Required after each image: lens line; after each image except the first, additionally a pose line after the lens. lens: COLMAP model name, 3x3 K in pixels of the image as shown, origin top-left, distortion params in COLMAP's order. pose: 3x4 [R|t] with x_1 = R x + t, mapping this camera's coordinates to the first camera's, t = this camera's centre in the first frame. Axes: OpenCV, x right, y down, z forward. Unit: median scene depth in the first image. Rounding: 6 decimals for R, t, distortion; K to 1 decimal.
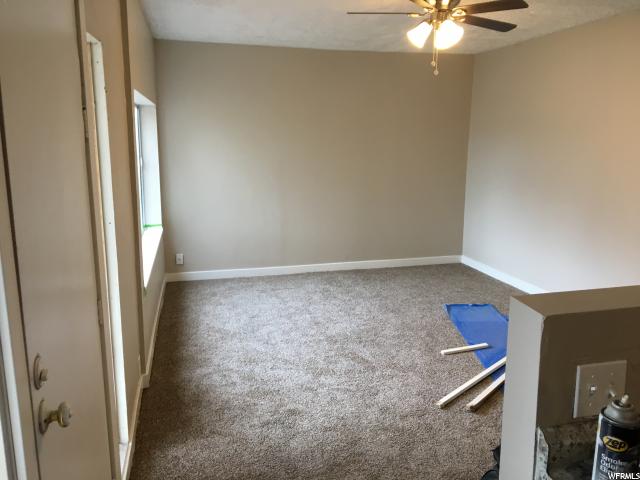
lens RADIAL K [[542.0, 0, 318.7], [0, 542.0, 239.6], [0, 0, 1]] dist [0.076946, -0.092587]
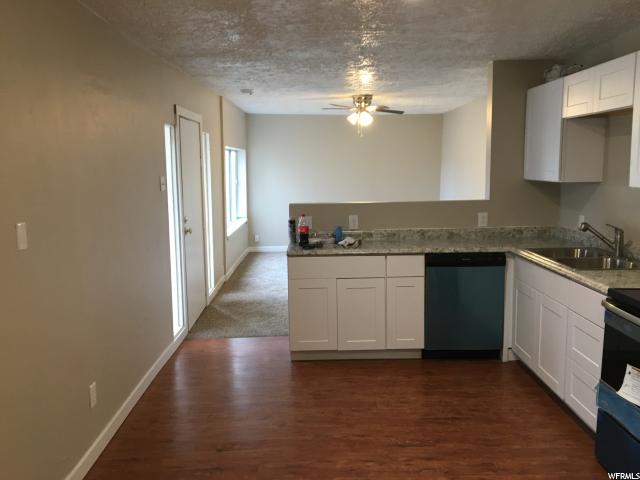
lens RADIAL K [[542.0, 0, 321.4], [0, 542.0, 241.6], [0, 0, 1]] dist [0.076946, -0.092587]
pose [[0.977767, 0.021480, -0.208593, 0.506728], [-0.031523, 0.998492, -0.044943, 0.198365], [0.207313, 0.050519, 0.976969, -1.044799]]
